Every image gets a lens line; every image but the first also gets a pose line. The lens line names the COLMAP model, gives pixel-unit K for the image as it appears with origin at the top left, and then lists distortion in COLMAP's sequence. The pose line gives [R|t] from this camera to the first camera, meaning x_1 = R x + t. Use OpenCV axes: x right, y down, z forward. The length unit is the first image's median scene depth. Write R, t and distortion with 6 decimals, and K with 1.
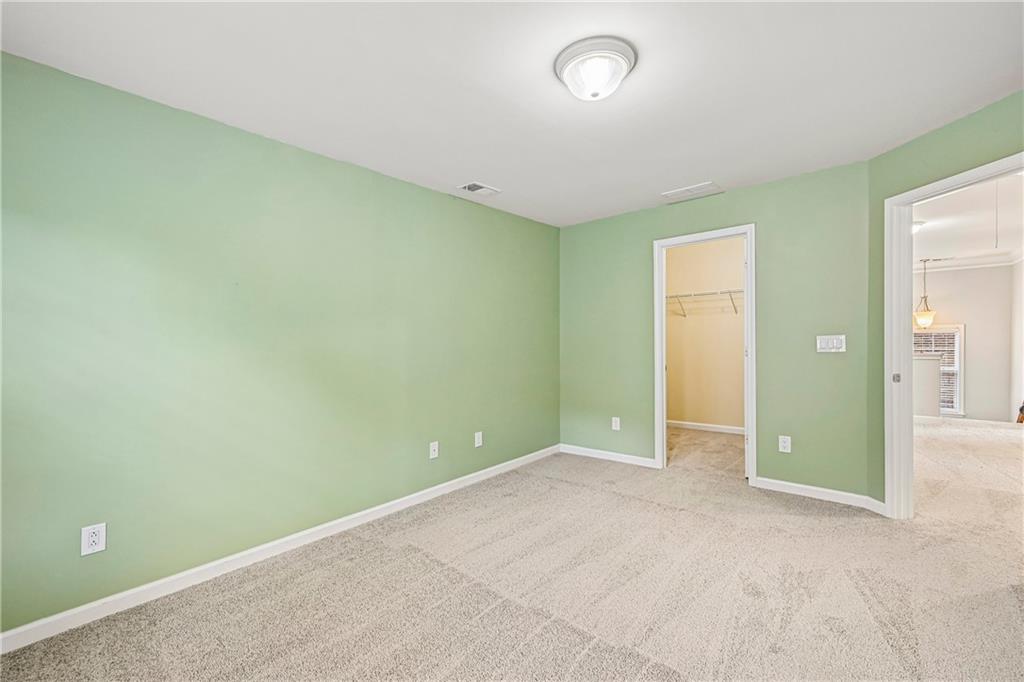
lens RADIAL K [[434.3, 0, 522.3], [0, 434.3, 342.0], [0, 0, 1]] dist [0.000471, 0.000090]
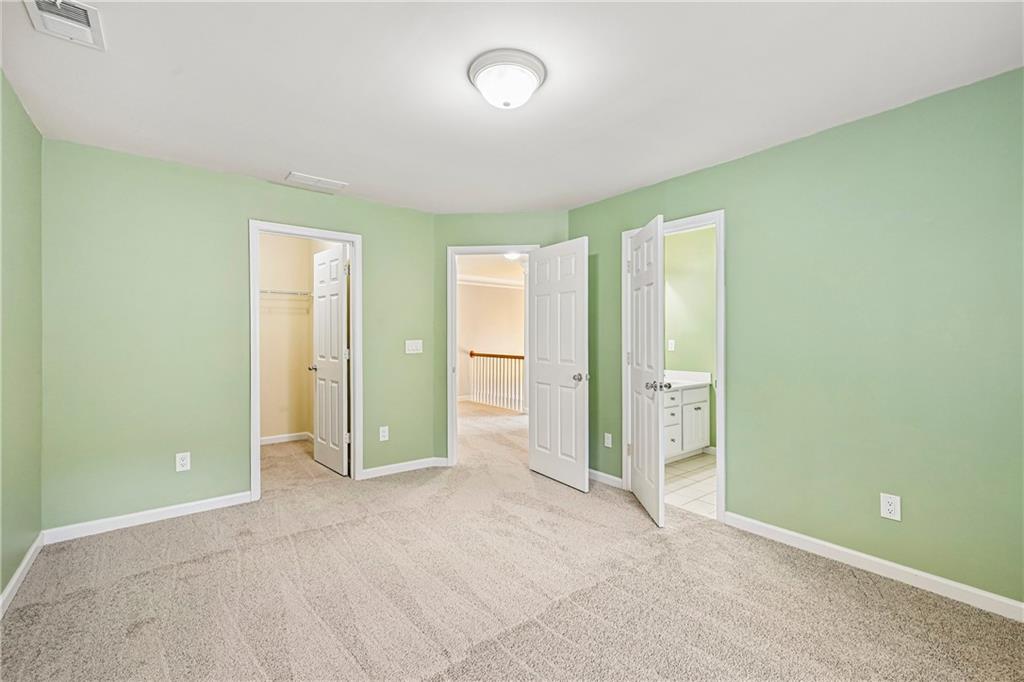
lens RADIAL K [[434.3, 0, 522.3], [0, 434.3, 342.0], [0, 0, 1]] dist [0.000471, 0.000090]
pose [[0.196605, 0.008673, 0.980444, -0.483438], [-0.001197, 0.999962, -0.008605, 0.001008], [-0.980482, 0.000518, 0.196608, 0.434512]]
